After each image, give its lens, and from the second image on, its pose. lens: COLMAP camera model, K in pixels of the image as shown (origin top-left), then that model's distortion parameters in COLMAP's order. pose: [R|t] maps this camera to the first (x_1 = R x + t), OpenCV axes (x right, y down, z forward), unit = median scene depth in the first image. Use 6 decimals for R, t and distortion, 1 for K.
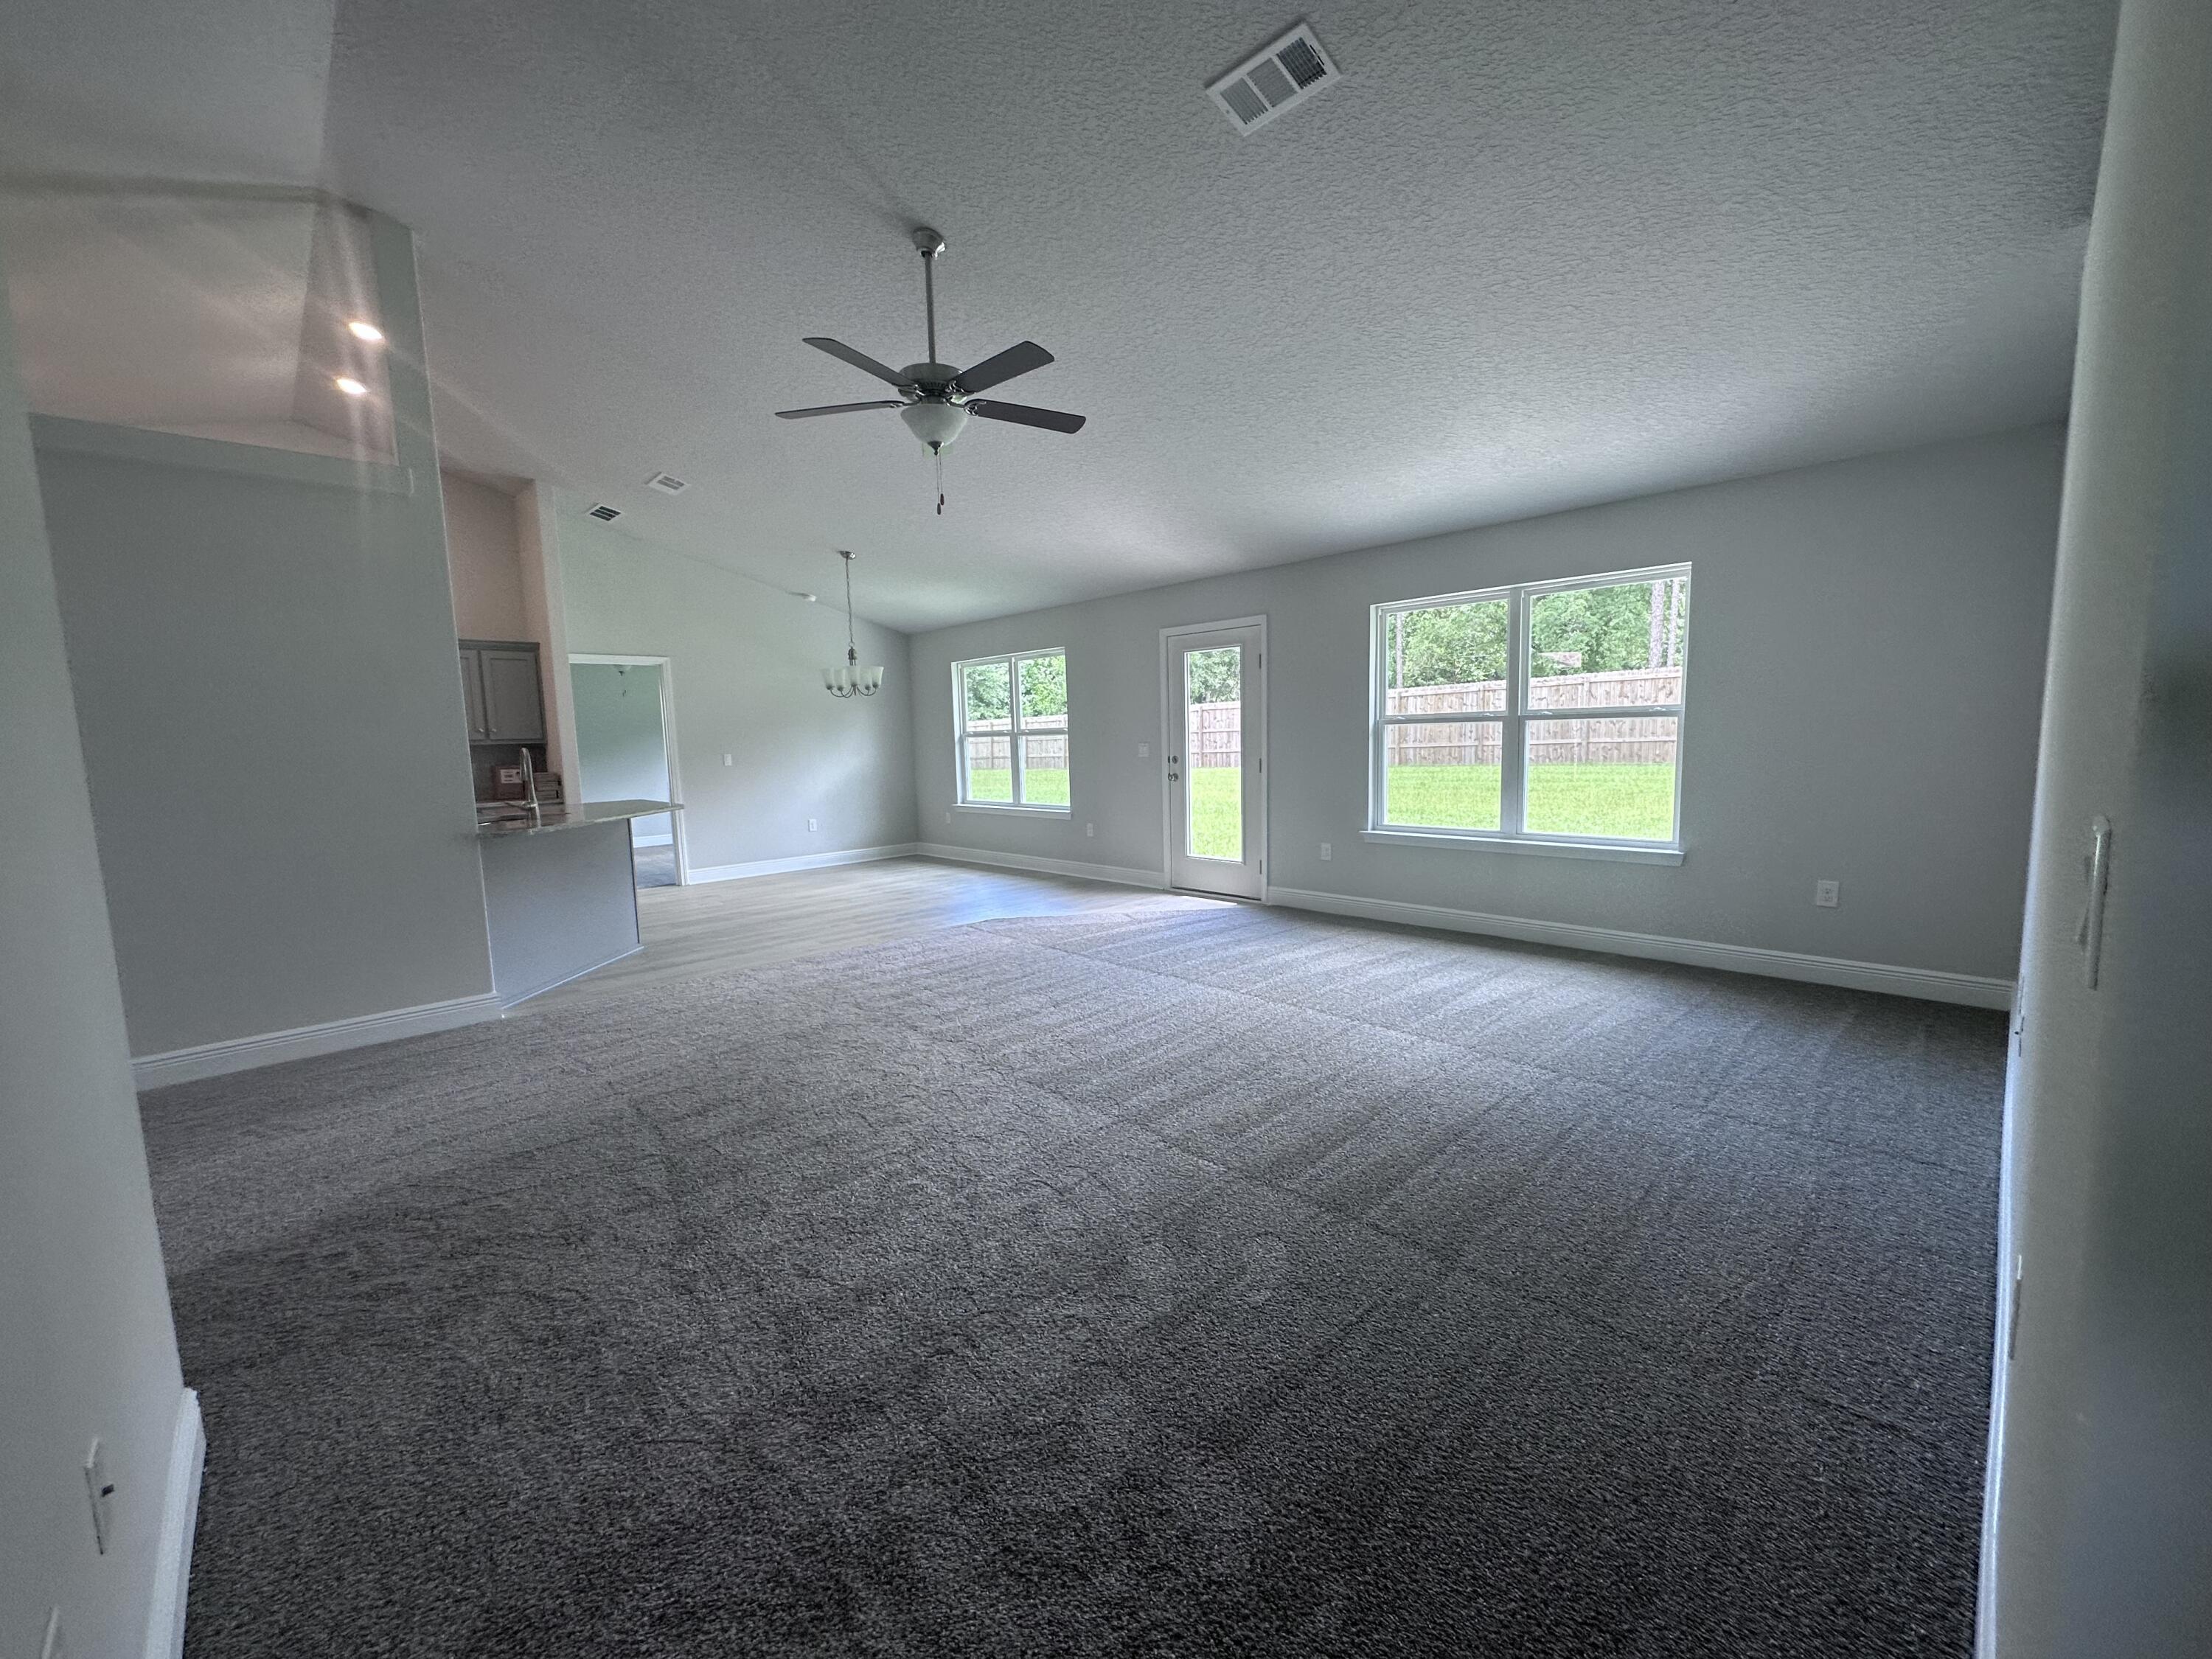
lens RADIAL K [[882.8, 0, 1106.0], [0, 882.8, 829.5], [0, 0, 1]] dist [-0.003583, 0.000828]
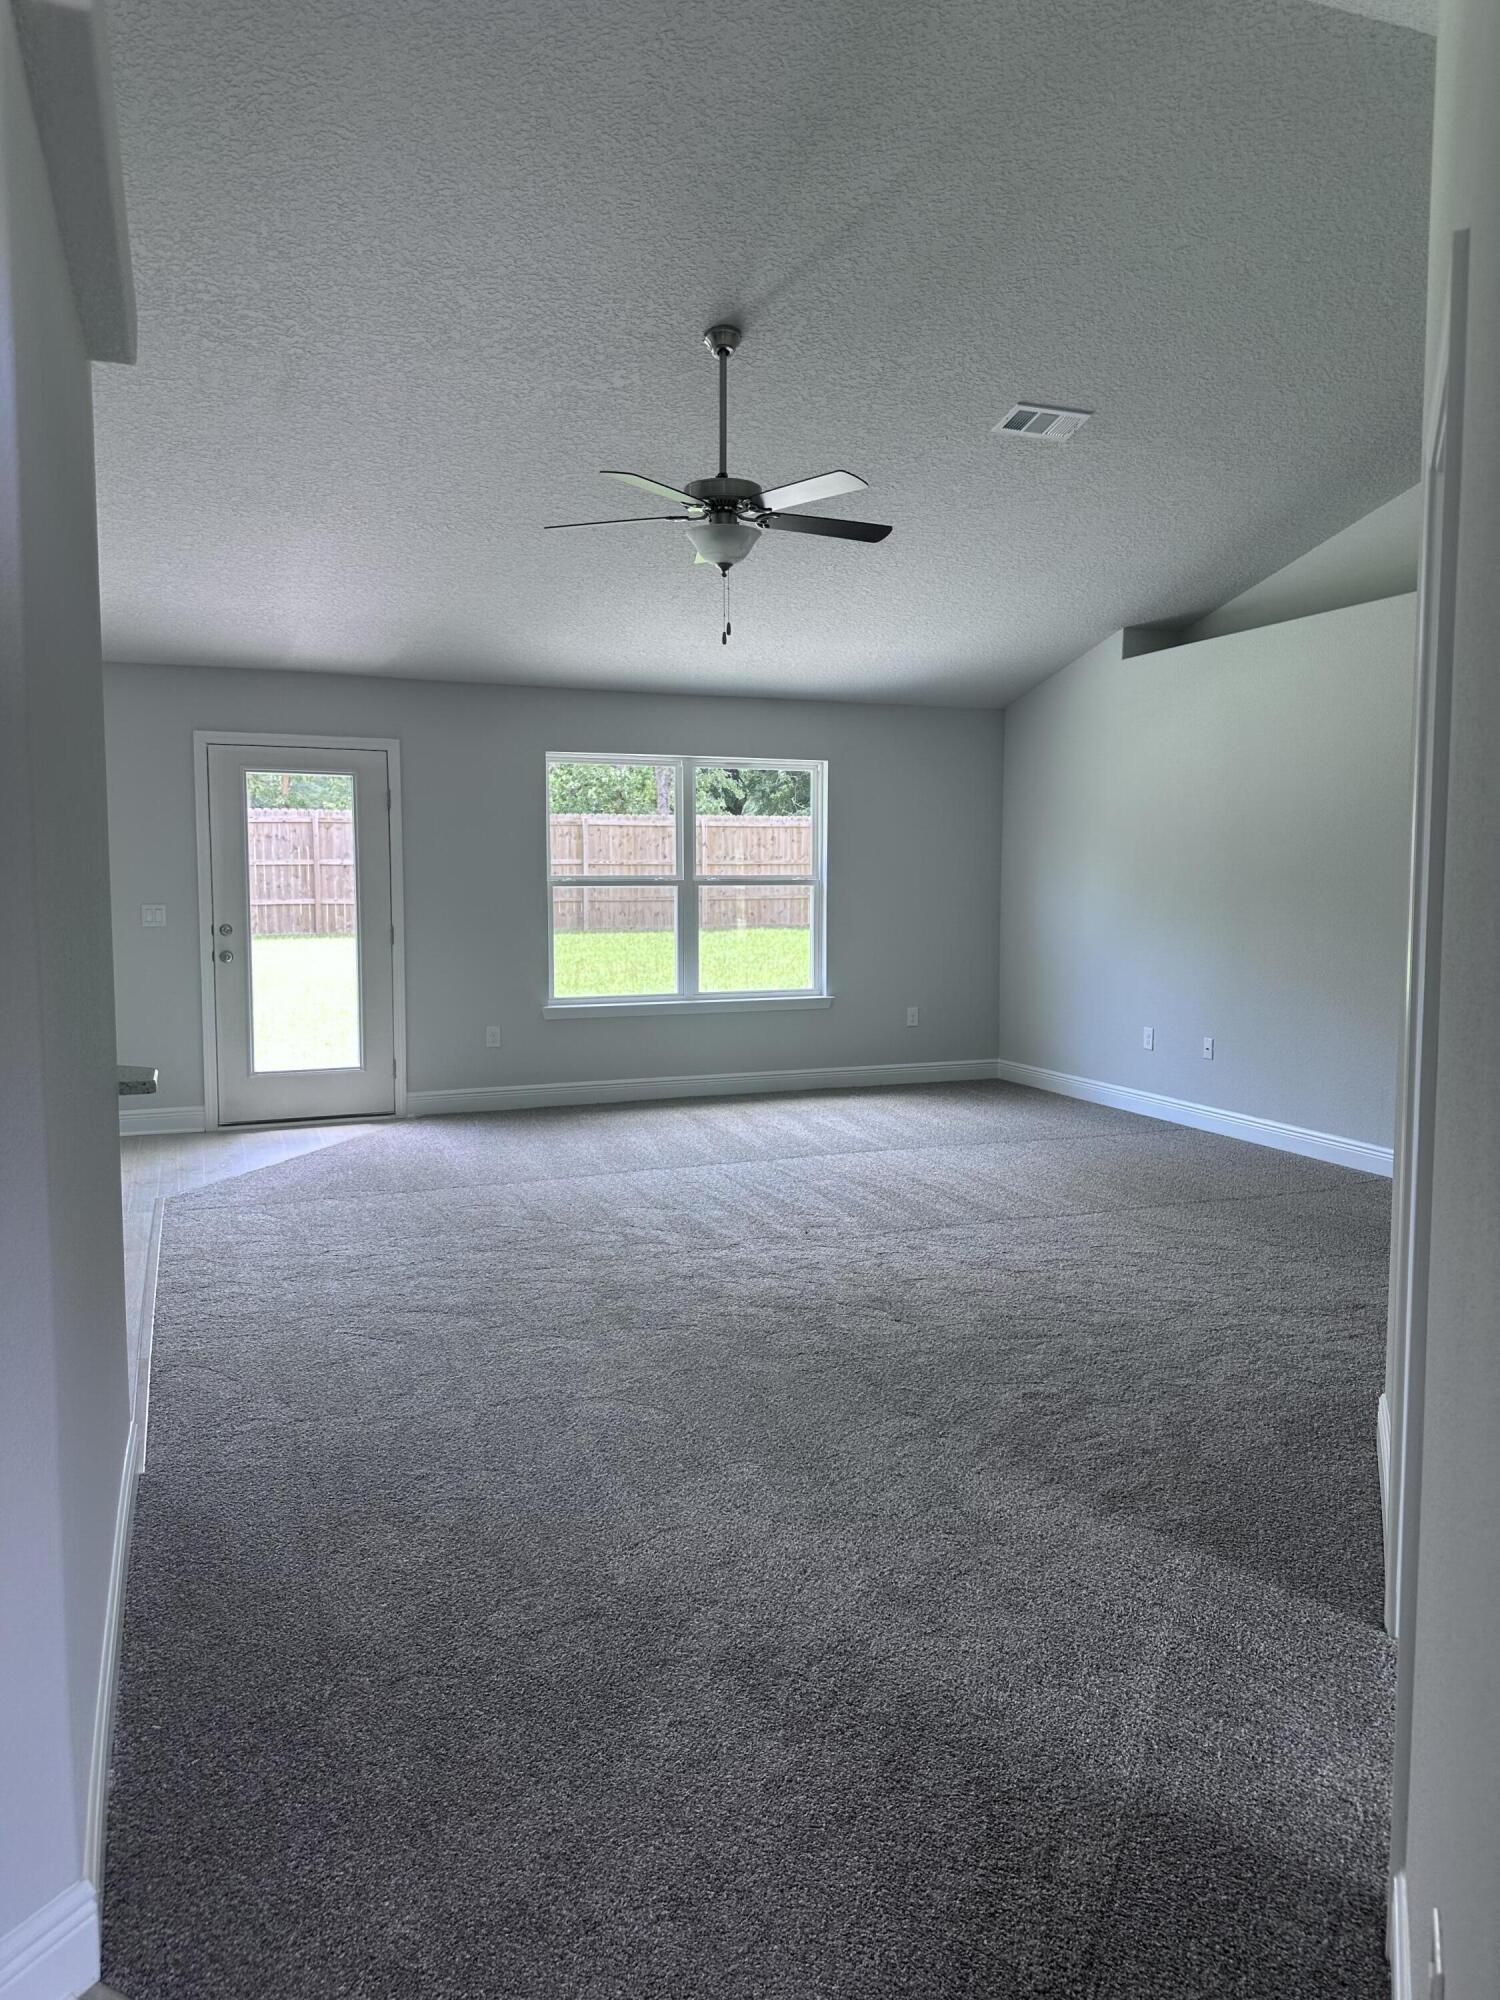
lens RADIAL K [[1401.2, 0, 750.1], [0, 1401.2, 974.1], [0, 0, 1]] dist [0.109586, -0.000673]
pose [[0.382300, -0.038507, 0.923236, -0.879987], [0.090723, 0.995868, 0.003969, -0.016893], [-0.919574, 0.082241, 0.384214, 0.267387]]
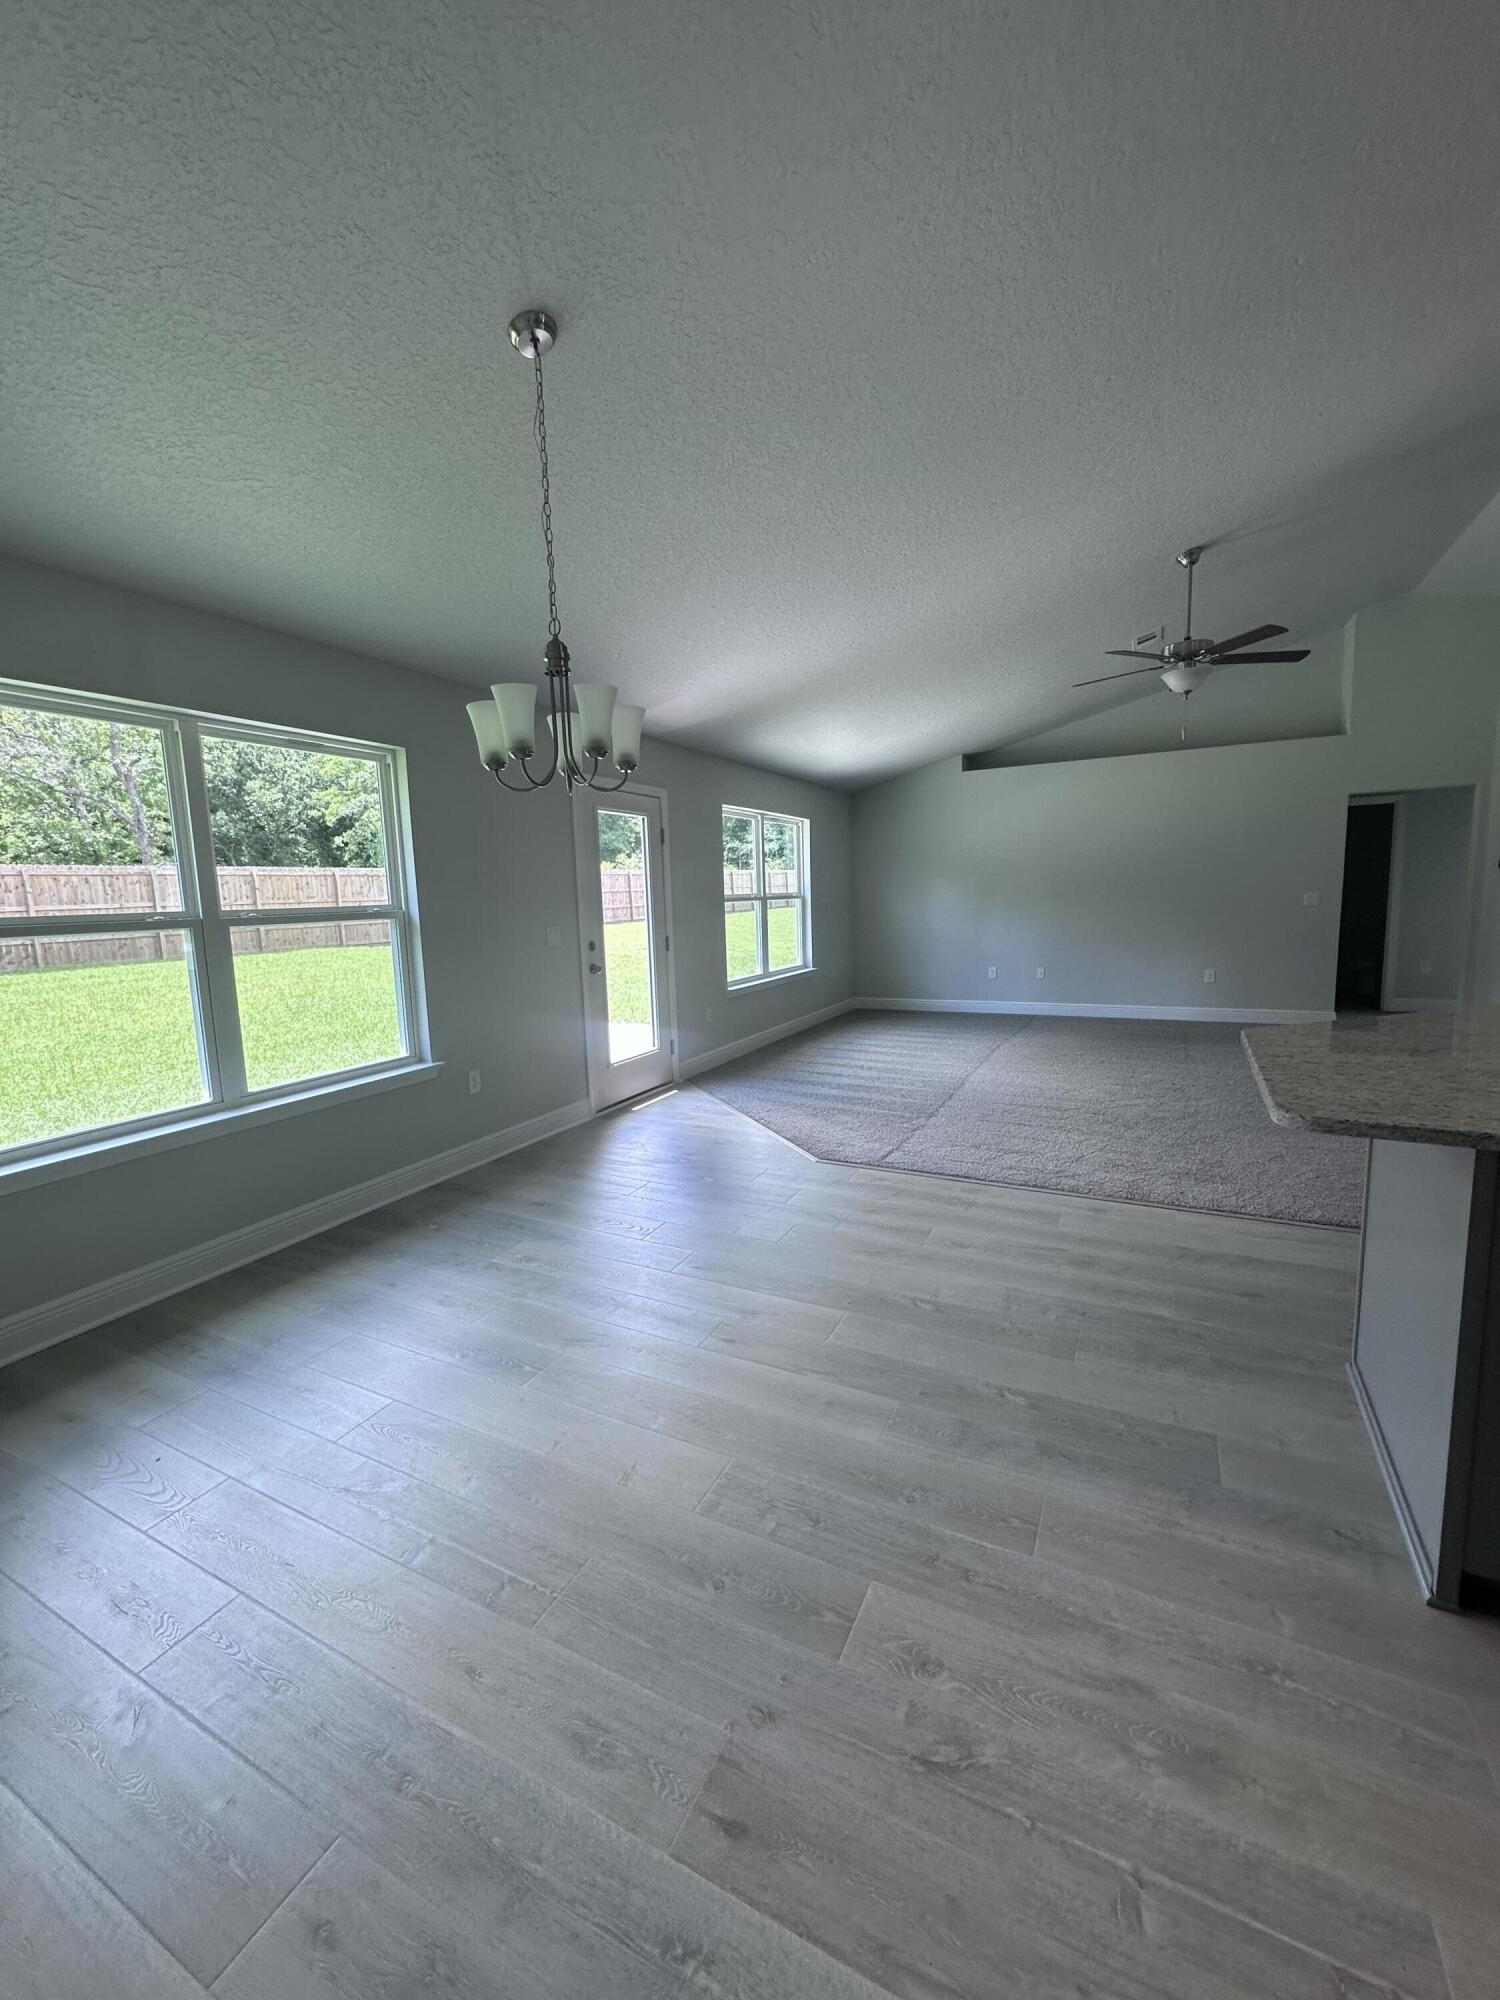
lens RADIAL K [[798.2, 0, 750.0], [0, 798.2, 1000.0], [0, 0, 1]] dist [-0.003583, 0.000828]
pose [[-0.329117, -0.083978, 0.940547, -0.729174], [0.142839, 0.980149, 0.137496, -0.126453], [-0.933423, 0.179599, -0.310589, 1.271650]]
